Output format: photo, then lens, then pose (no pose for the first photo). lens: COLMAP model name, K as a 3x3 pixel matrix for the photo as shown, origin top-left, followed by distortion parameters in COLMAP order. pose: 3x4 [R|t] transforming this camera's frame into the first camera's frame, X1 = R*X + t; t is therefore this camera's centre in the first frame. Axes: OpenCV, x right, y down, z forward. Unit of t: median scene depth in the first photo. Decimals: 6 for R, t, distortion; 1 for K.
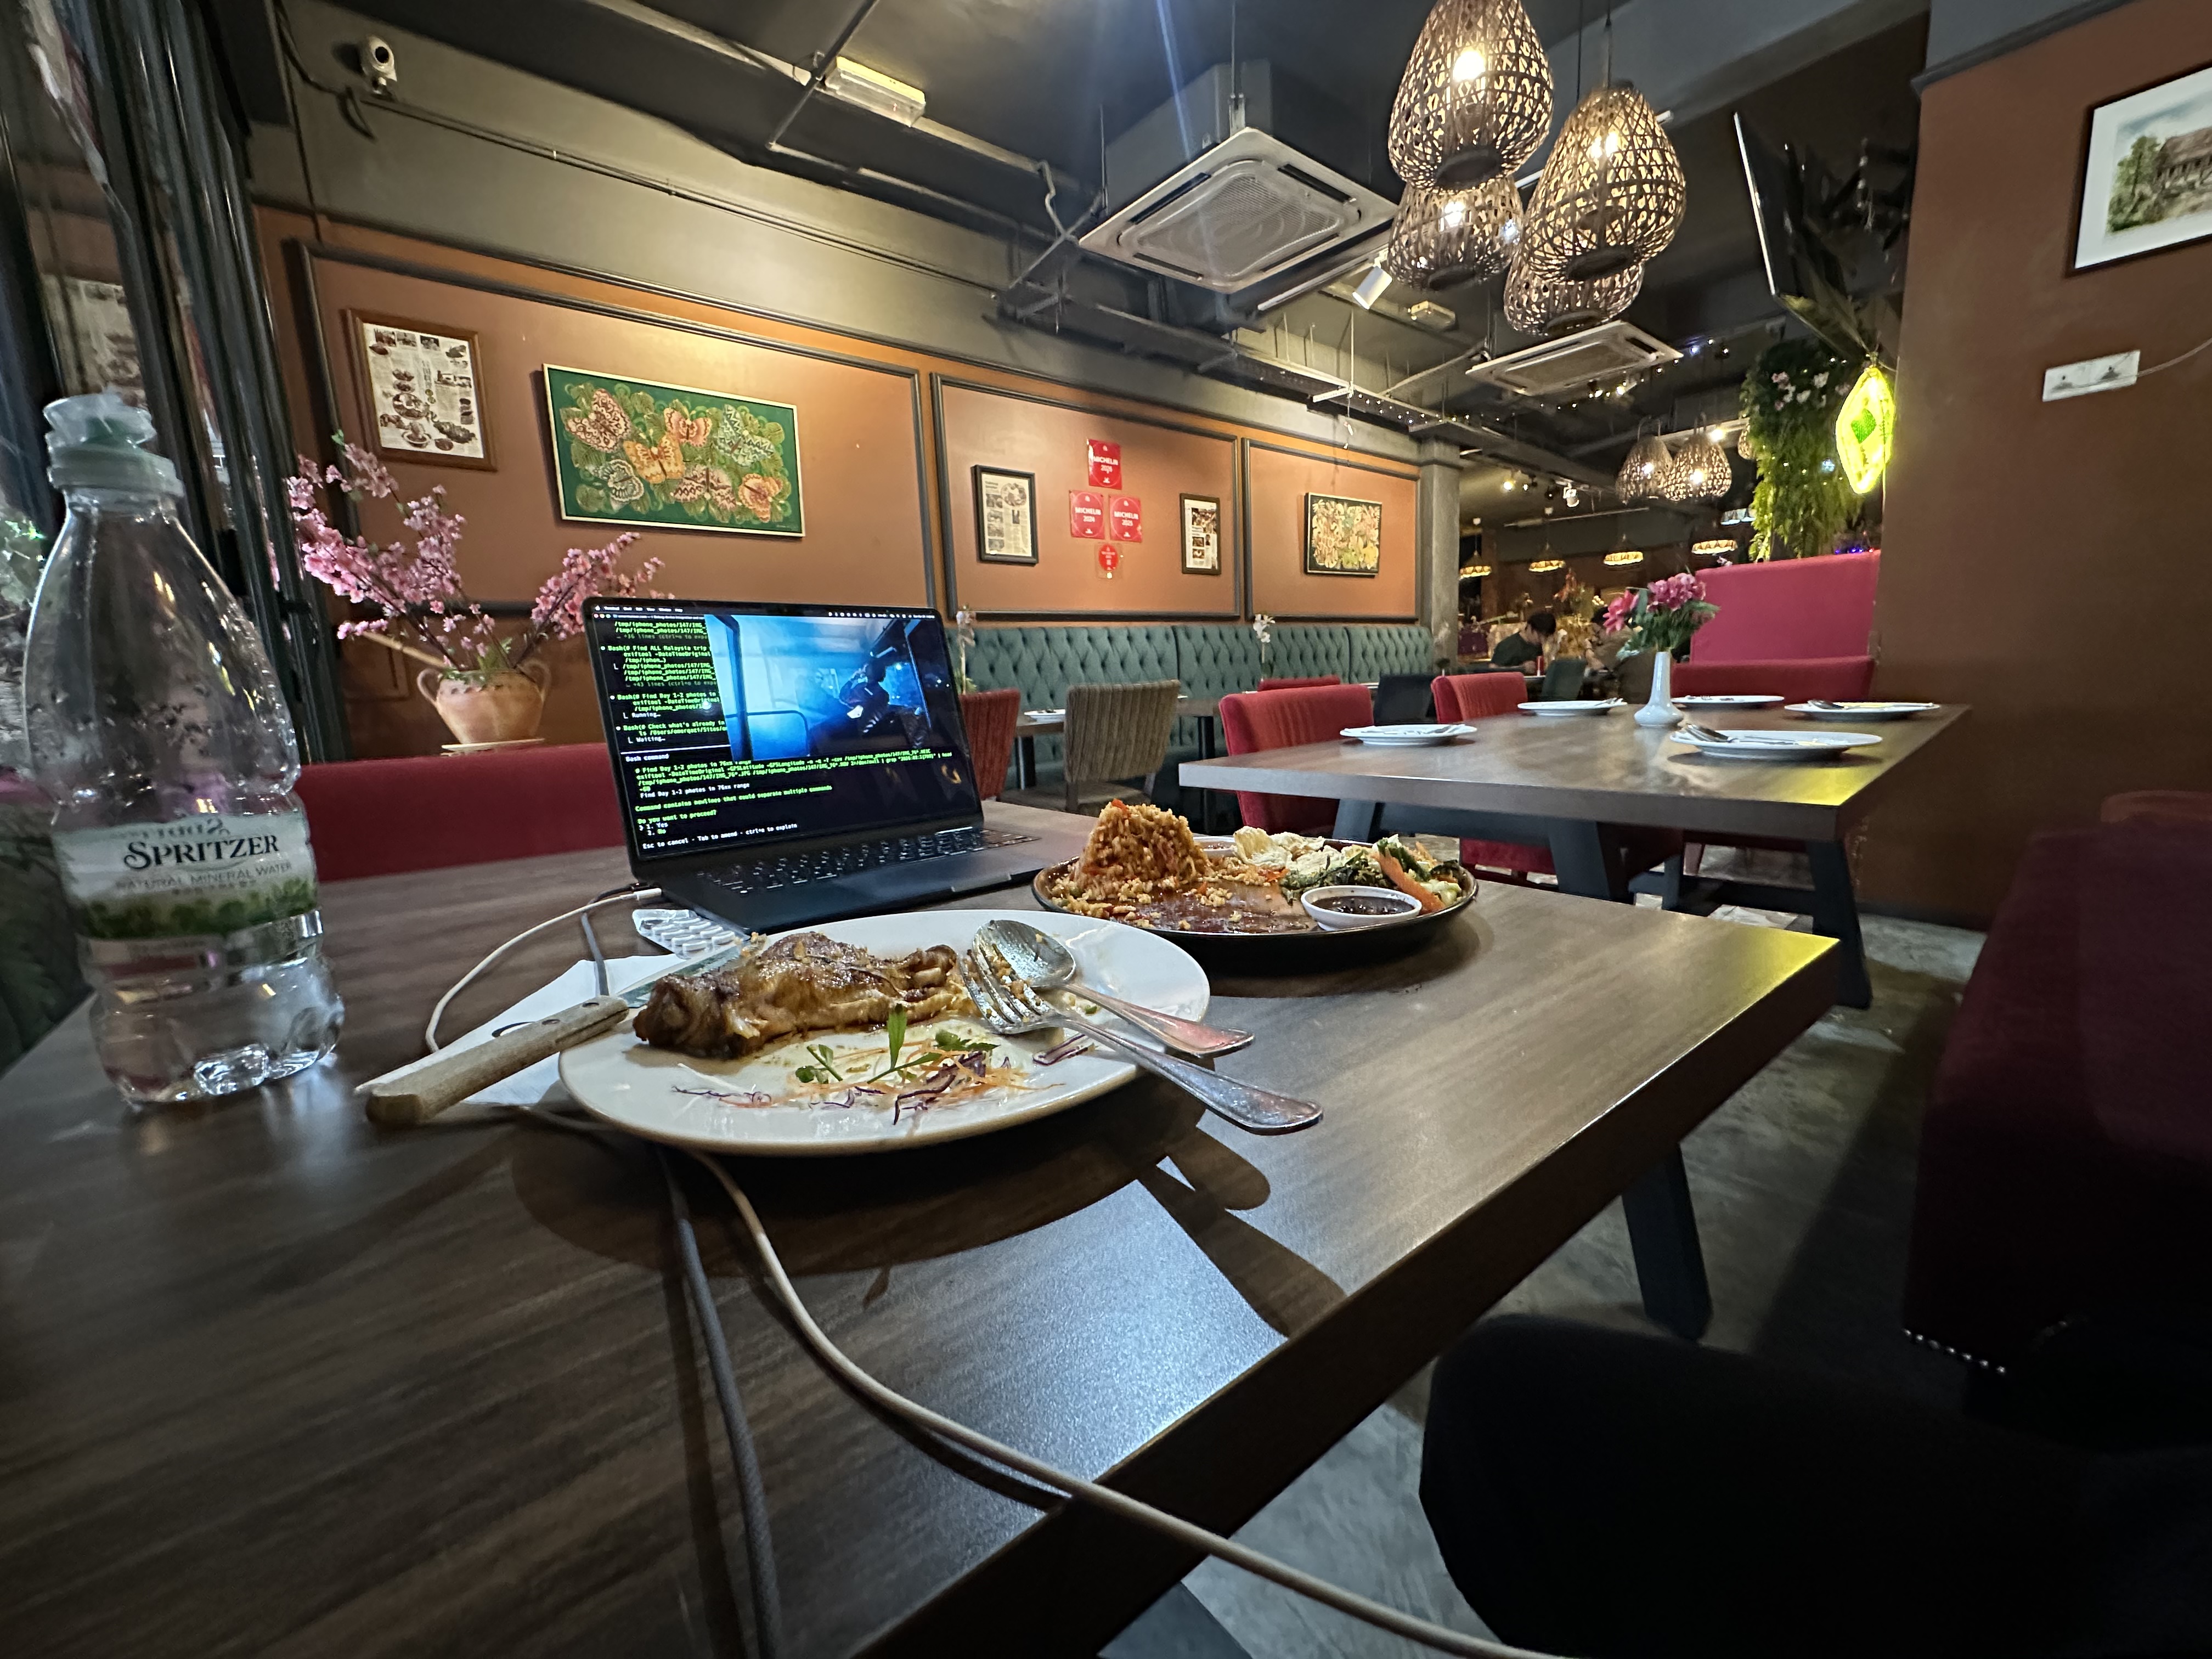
lens RADIAL K [[888.2, 0, 1098.0], [0, 888.2, 826.1], [0, 0, 1]] dist [-0.004234, -0.000521]
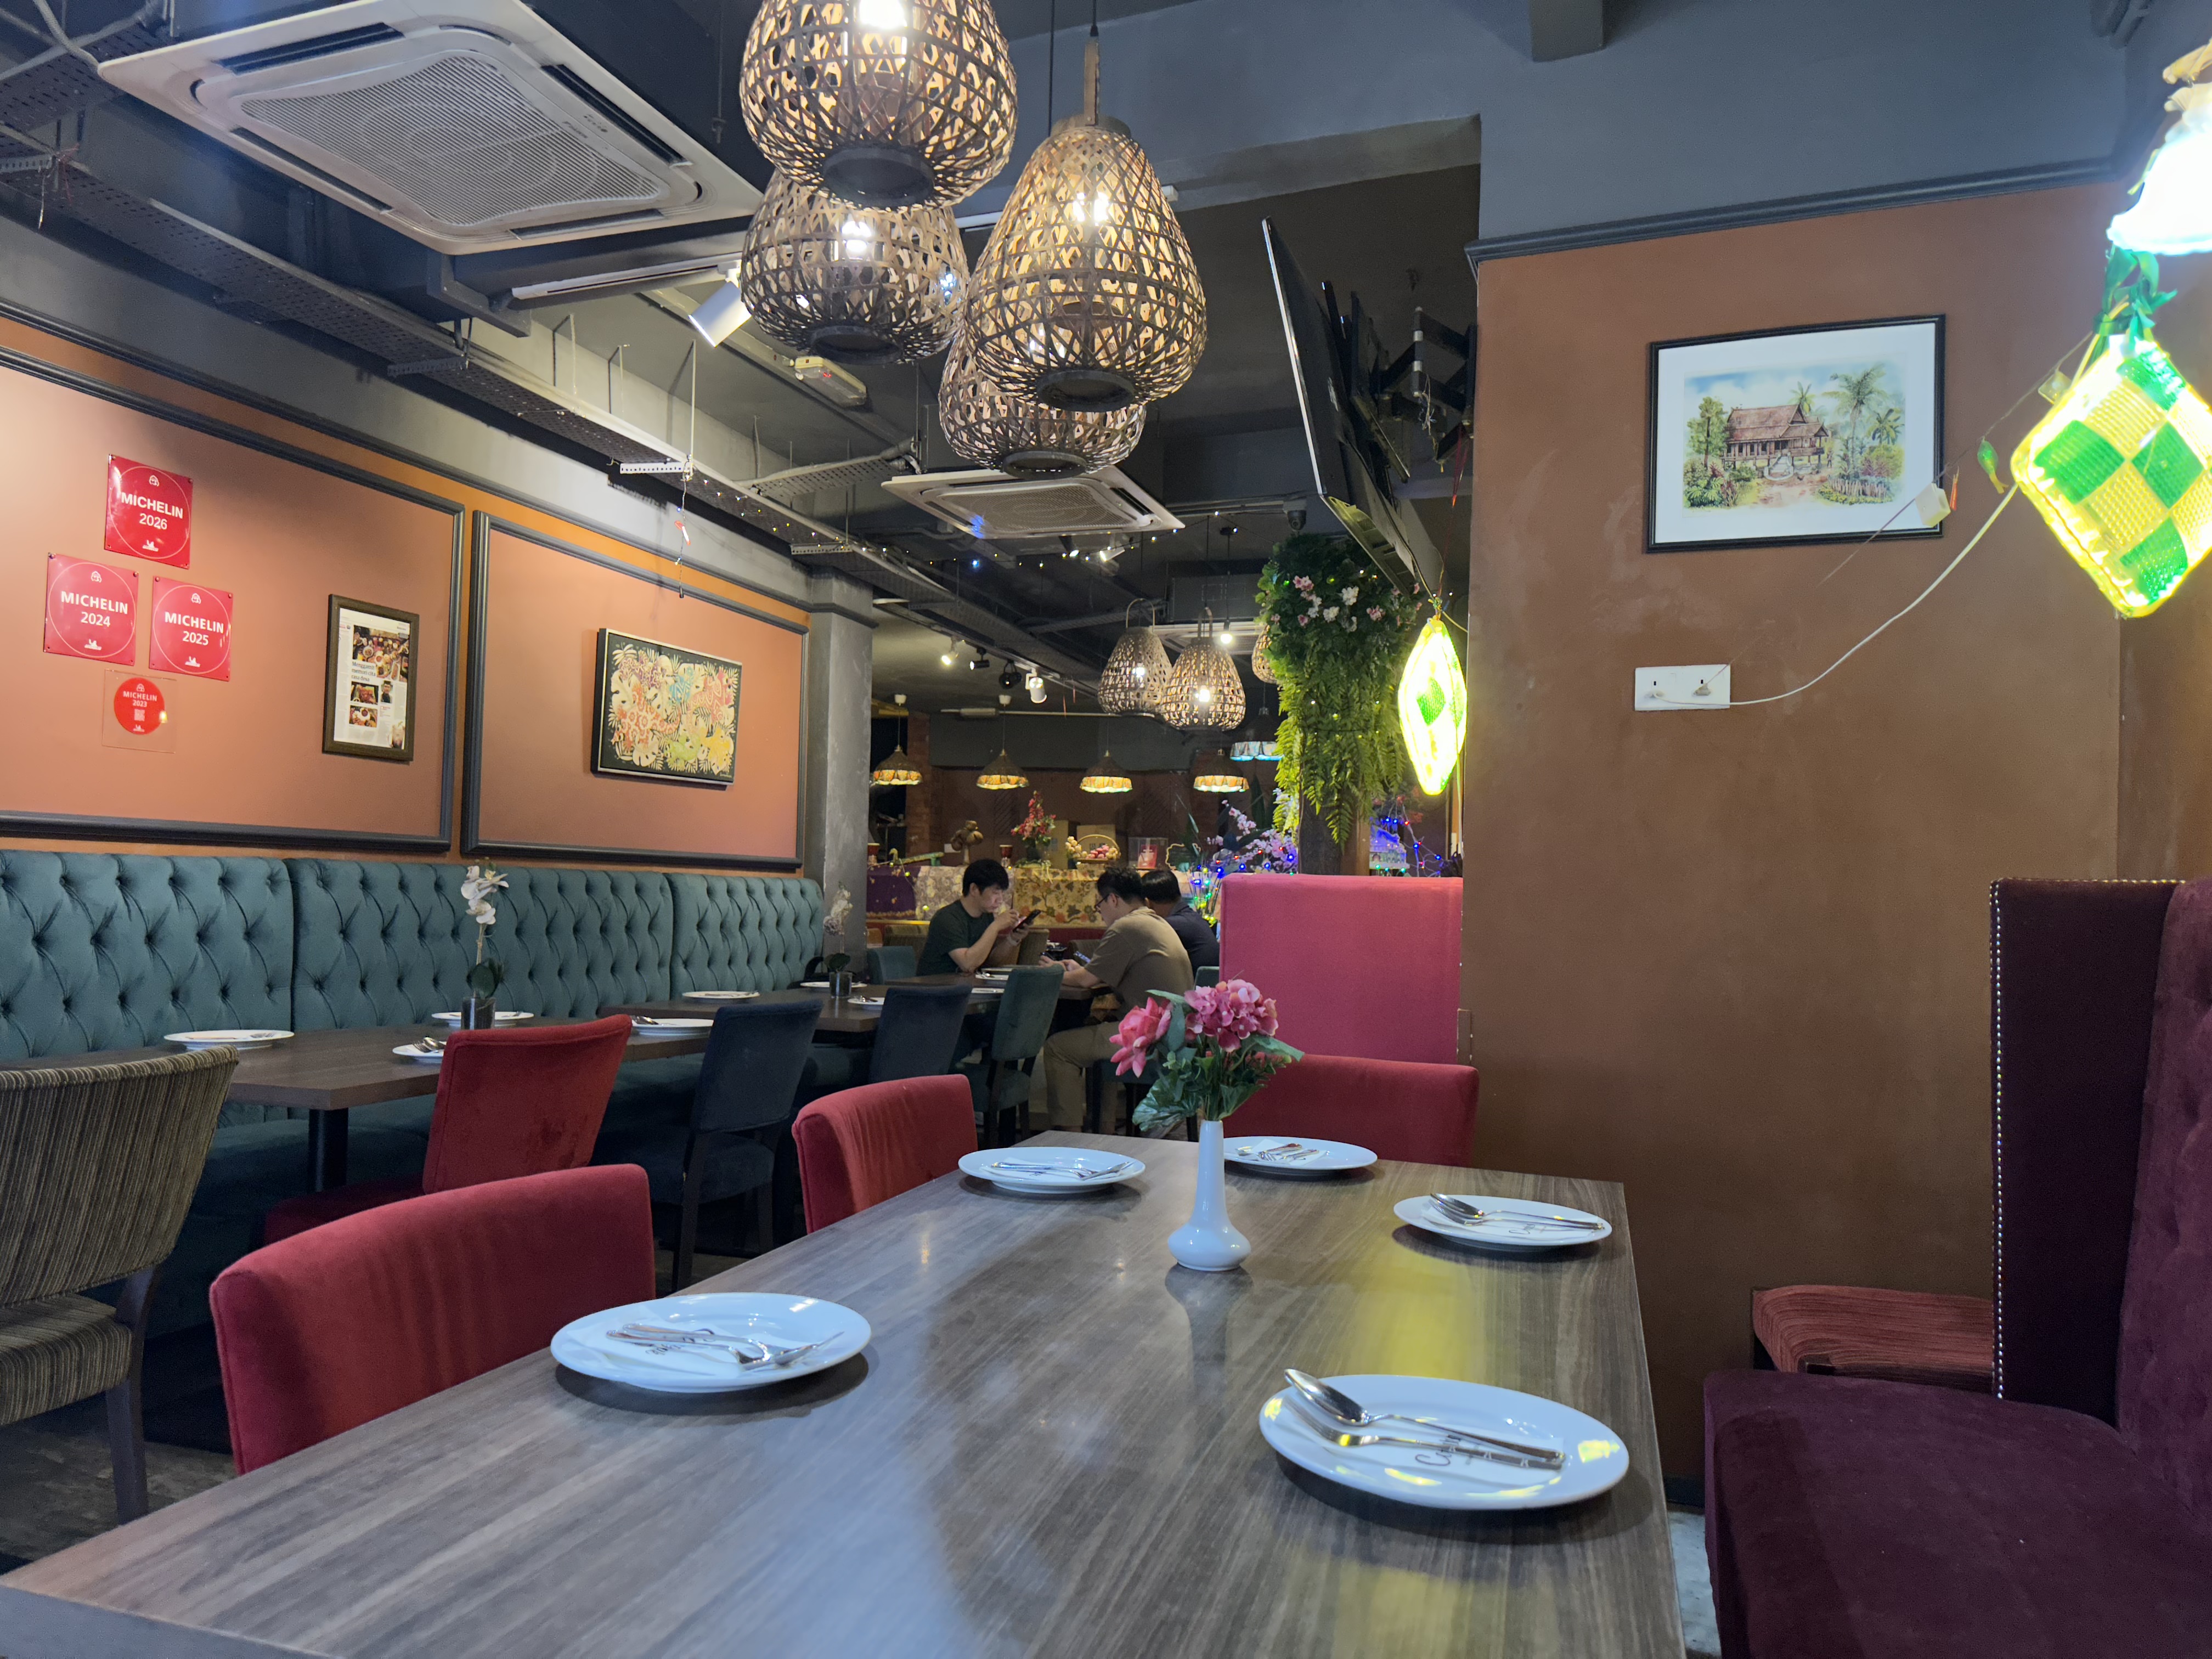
lens RADIAL K [[1564.1, 0, 1105.3], [0, 1564.1, 845.5], [0, 0, 1]] dist [0.060296, -0.073482]
pose [[0.861203, 0.086655, 0.500820, 0.053654], [0.018150, 0.979487, -0.200689, -0.085106], [-0.507937, 0.181924, 0.841964, 0.112331]]
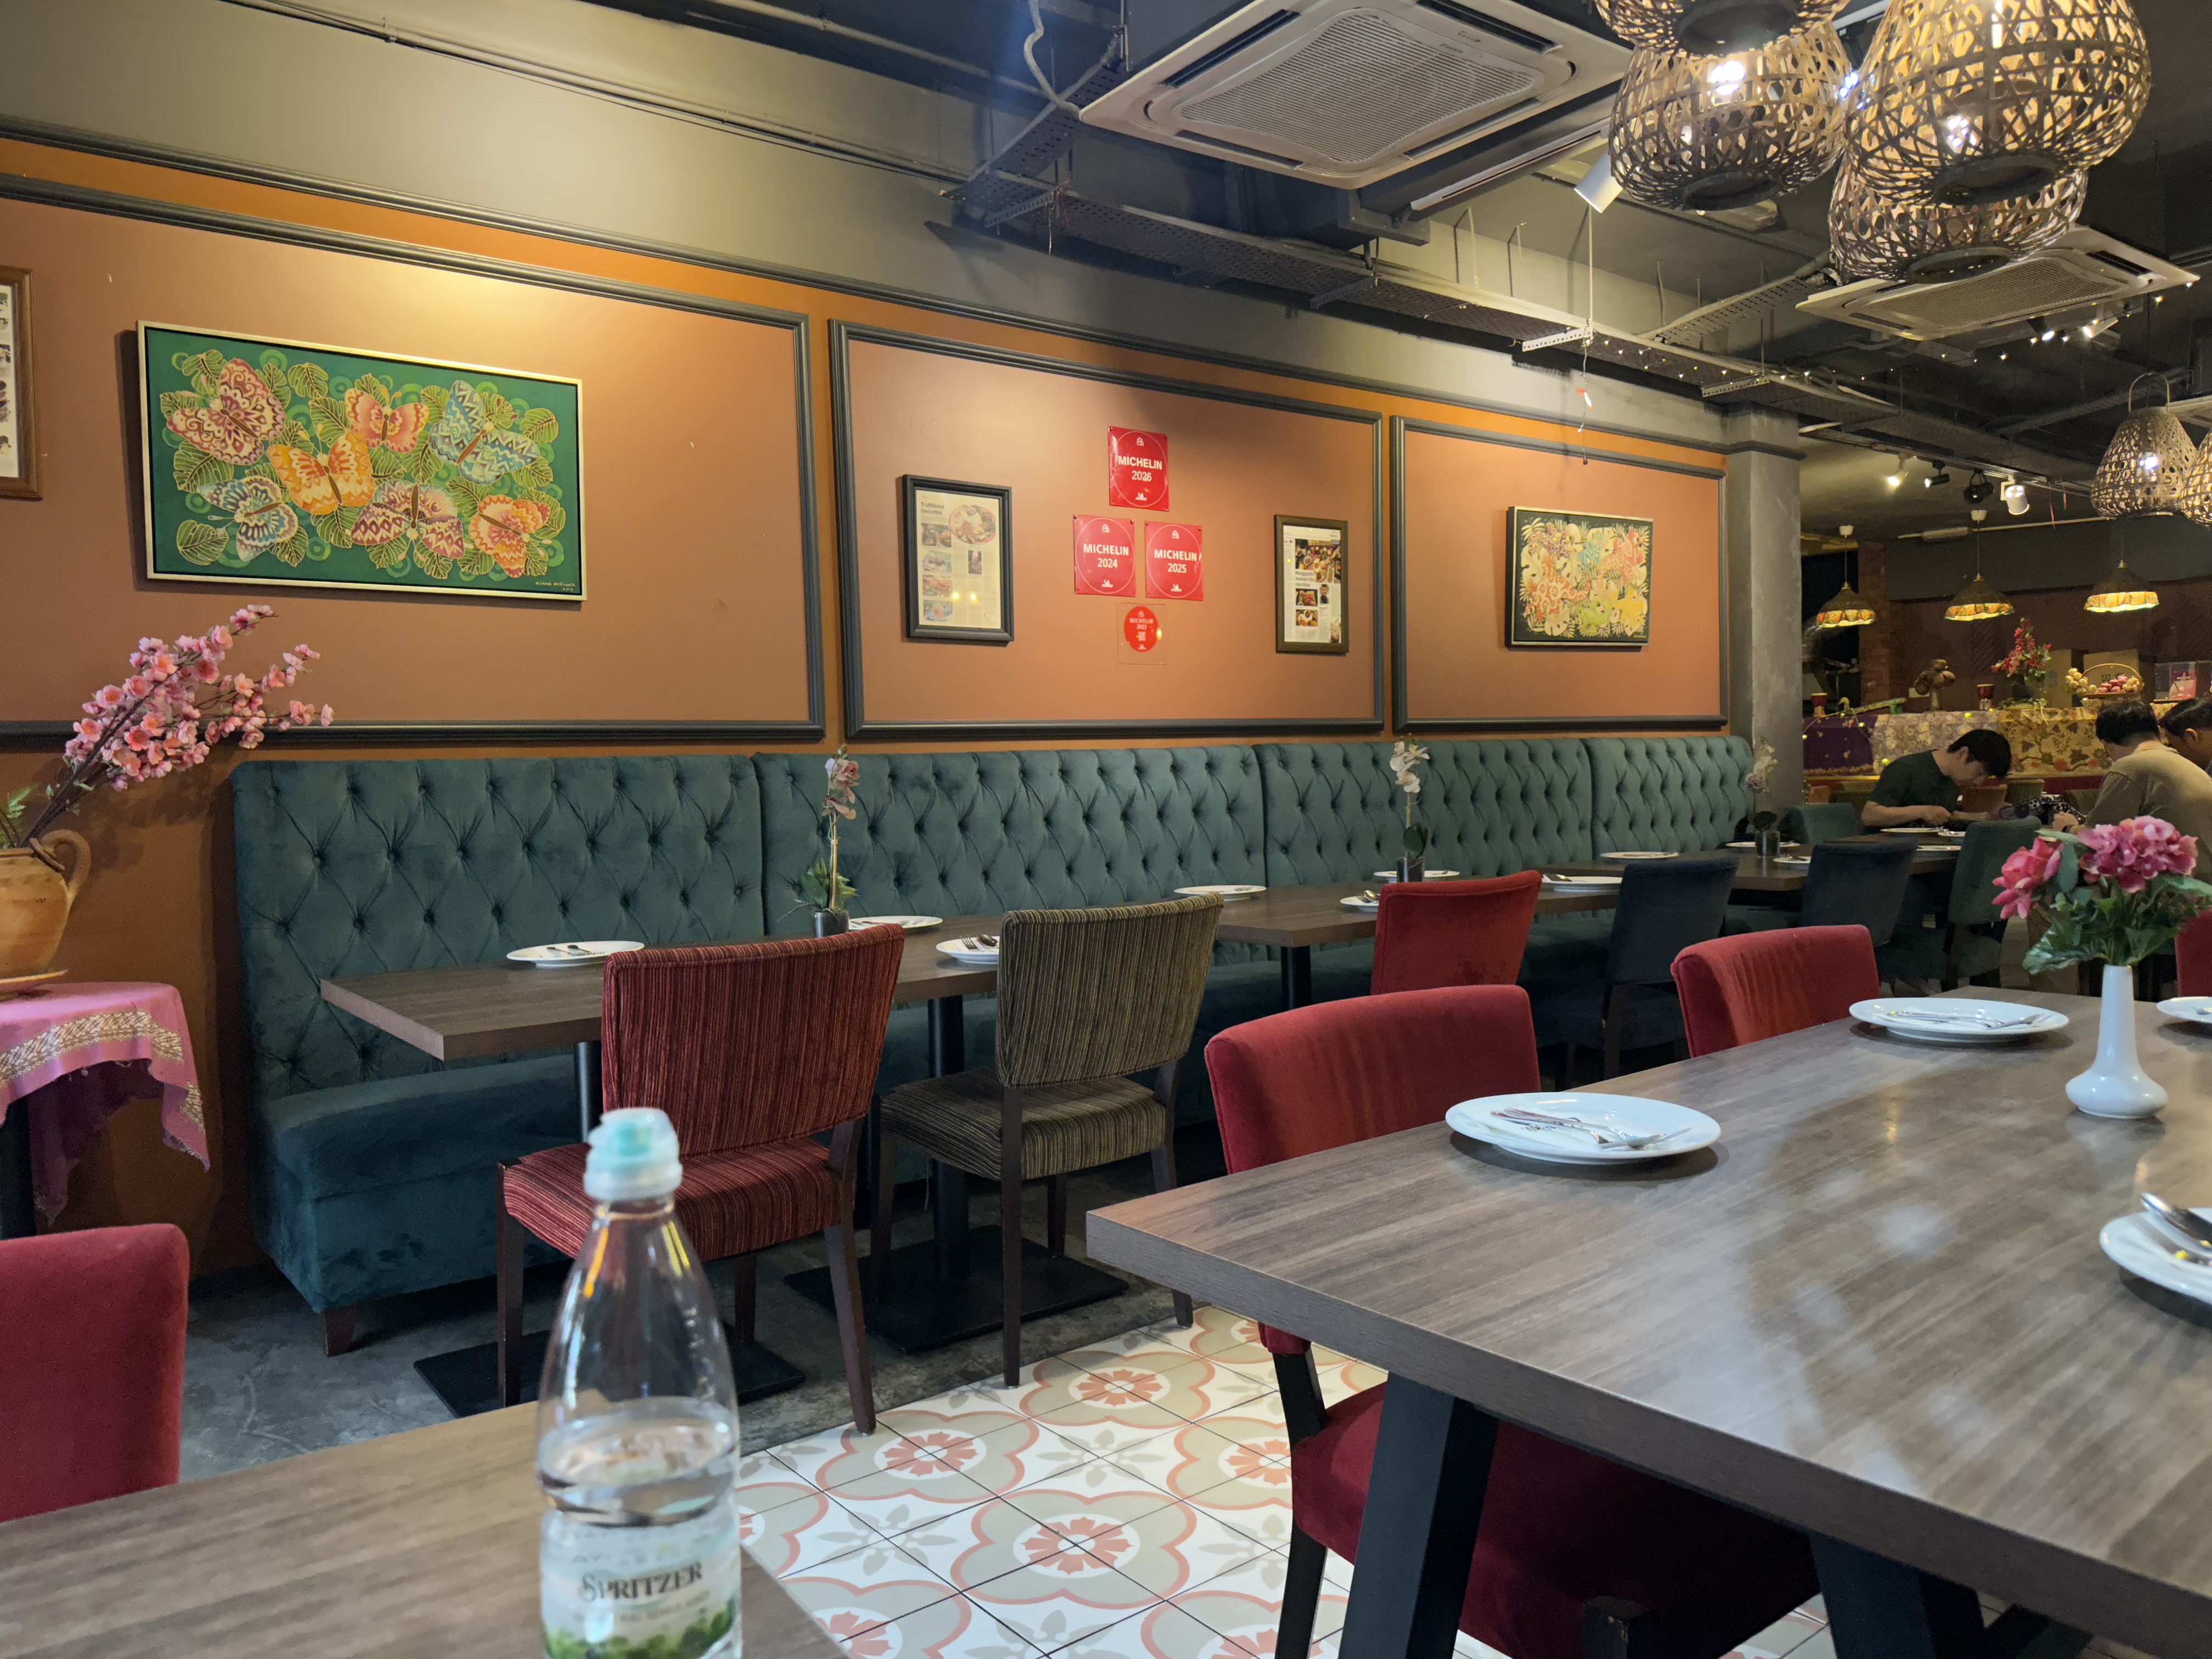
lens RADIAL K [[1564.1, 0, 1091.6], [0, 1564.1, 834.5], [0, 0, 1]] dist [0.060296, -0.073482]
pose [[0.998047, 0.023843, -0.057735, 0.057554], [-0.030705, 0.992172, -0.121045, -0.071719], [0.054397, 0.122581, 0.990967, 0.042476]]
